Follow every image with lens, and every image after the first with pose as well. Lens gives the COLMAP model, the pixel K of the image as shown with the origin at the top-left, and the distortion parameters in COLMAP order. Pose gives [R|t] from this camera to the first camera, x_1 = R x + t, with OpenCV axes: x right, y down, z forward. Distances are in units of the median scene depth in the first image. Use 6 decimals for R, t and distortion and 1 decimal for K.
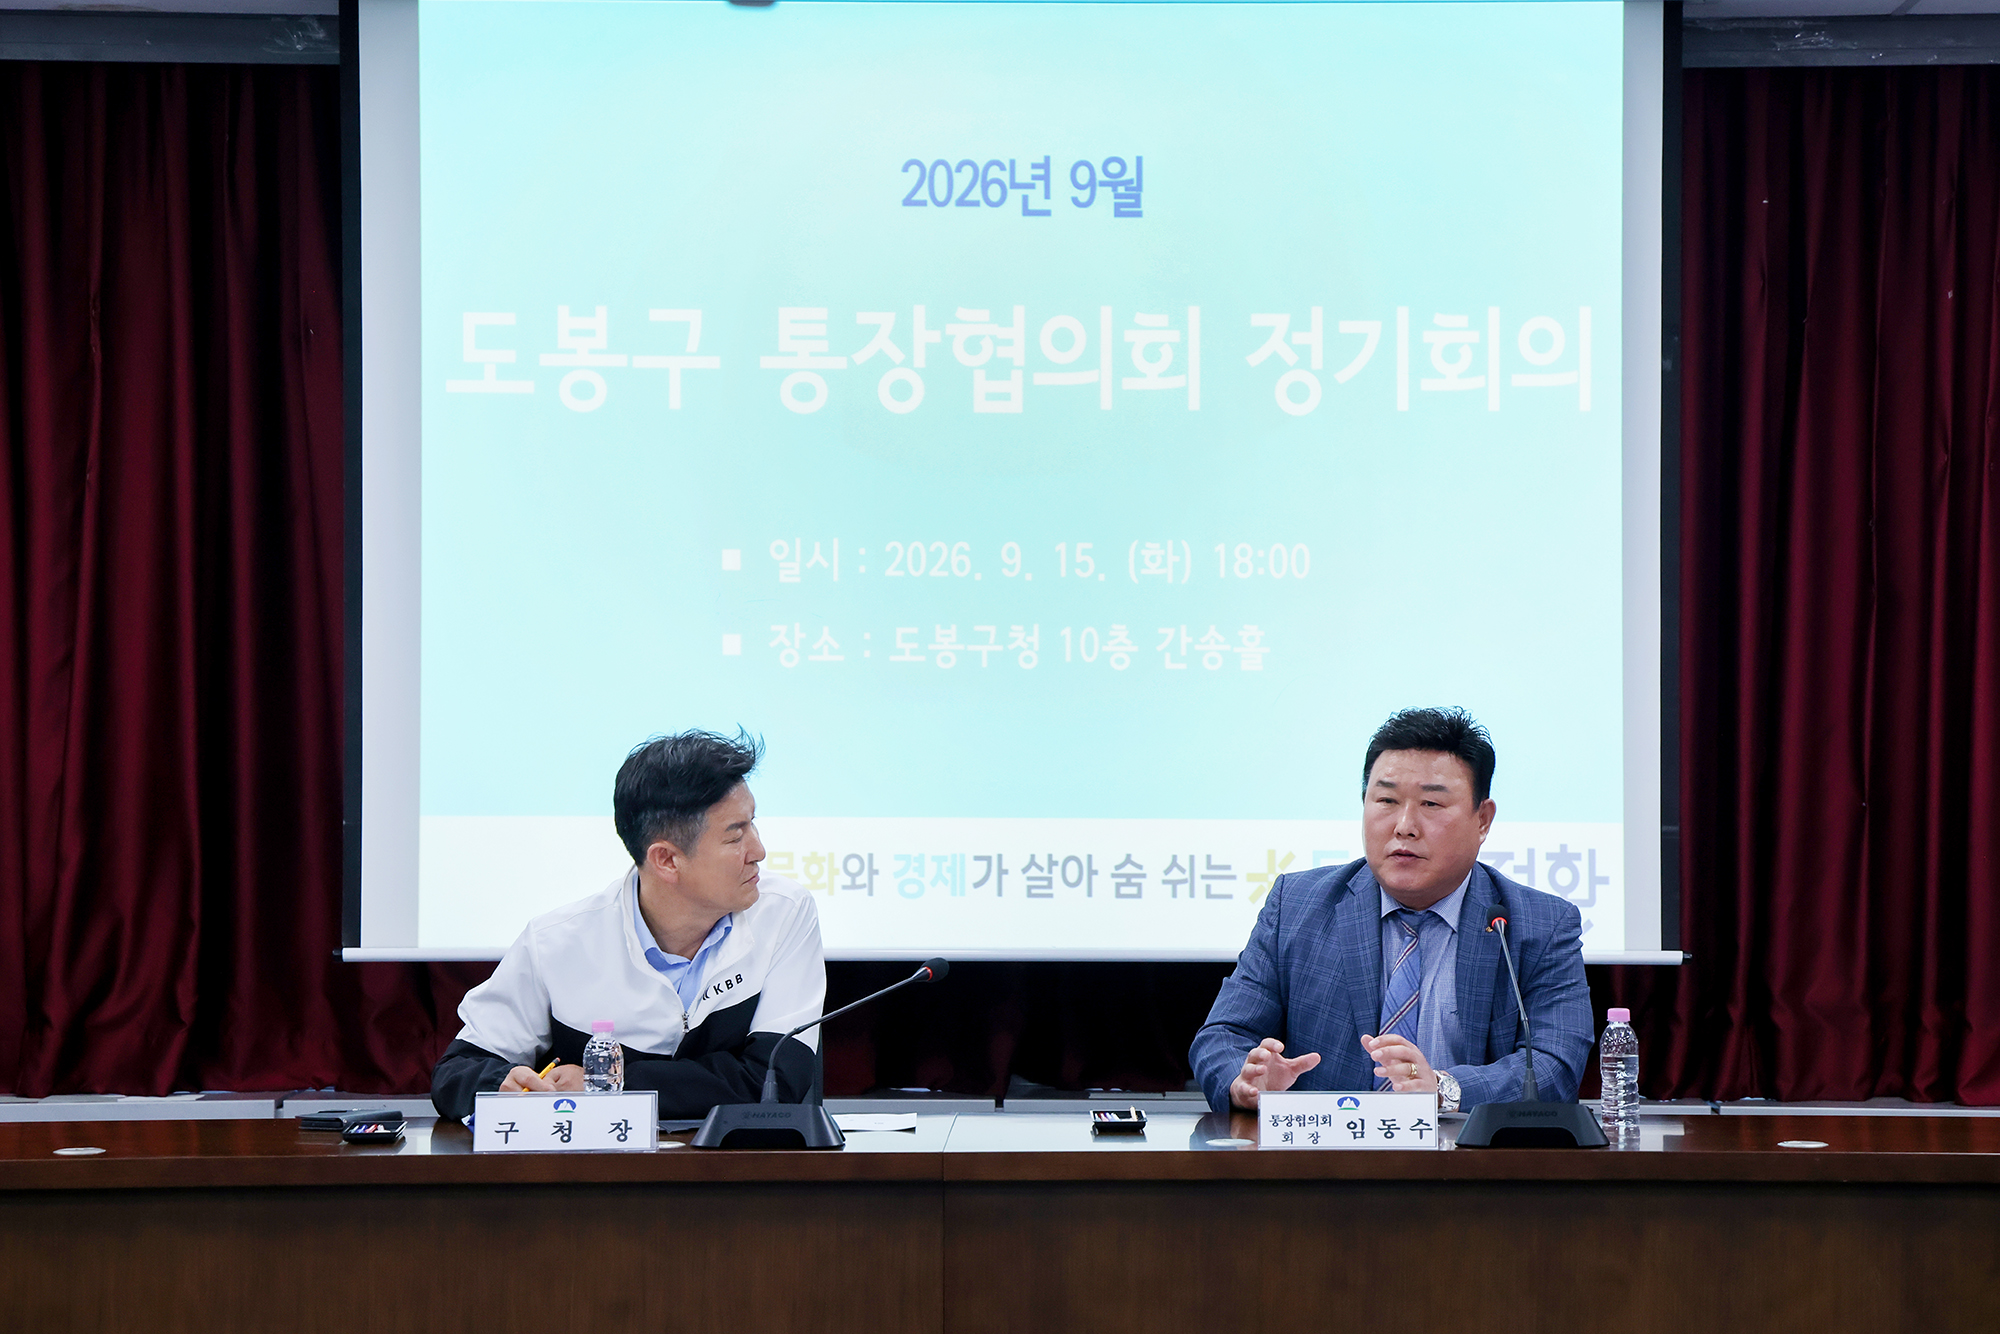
lens RADIAL K [[5732.0, 0, 1001.0], [0, 5732.0, 727.9], [0, 0, 1]] dist [0.603757, 0.000000]
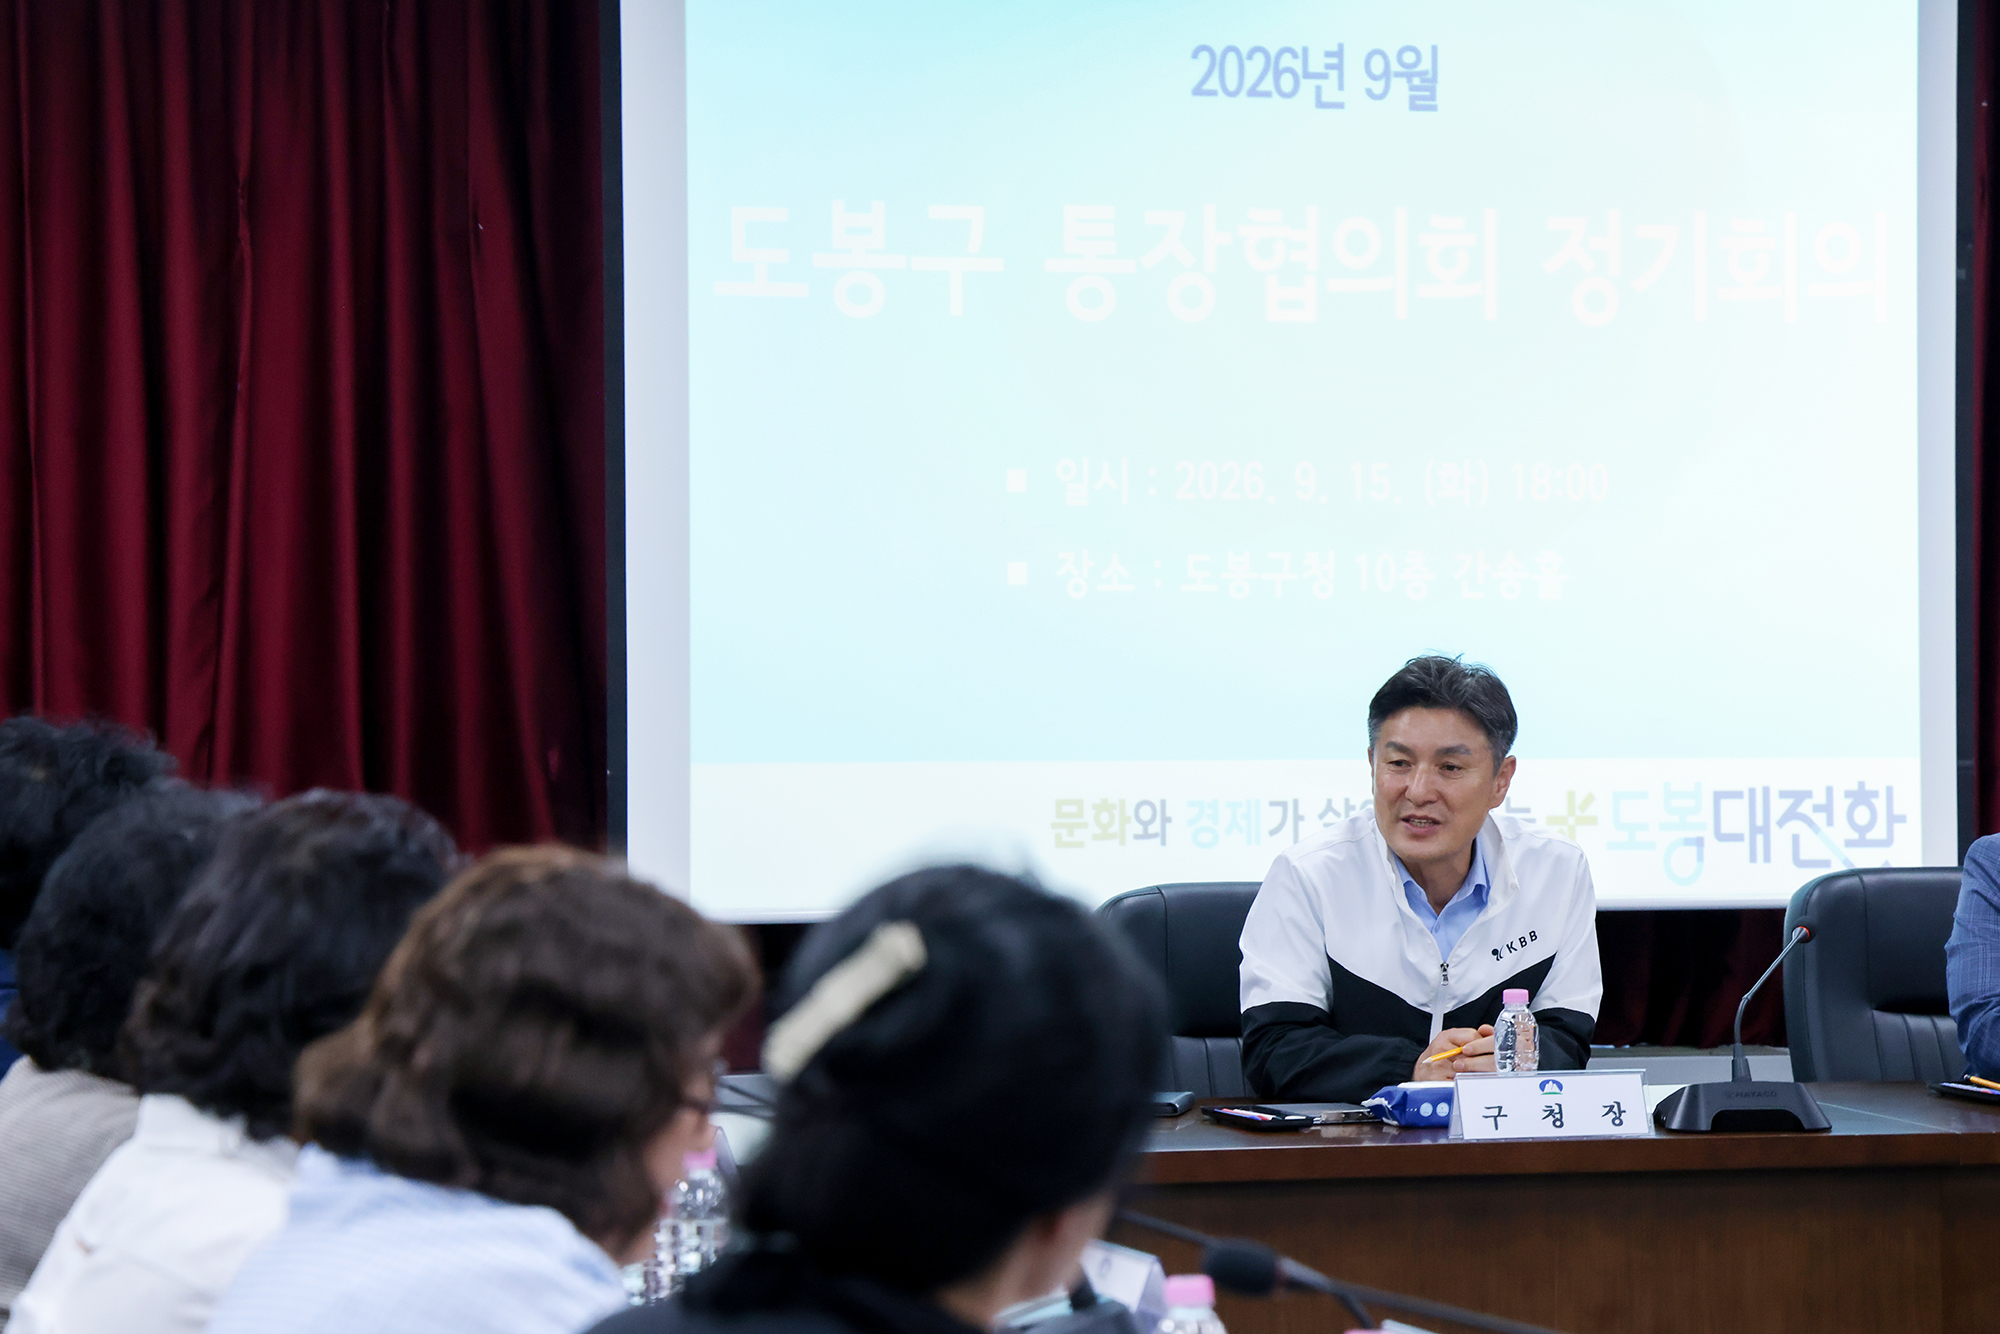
lens RADIAL K [[5732.0, 0, 965.9], [0, 5732.0, 719.5], [0, 0, 1]] dist [0.603757, 0.000000]
pose [[0.961475, -0.009032, 0.274745, -0.306298], [0.006148, 0.999917, 0.011356, -0.001691], [-0.274824, -0.009230, 0.961450, 0.122119]]
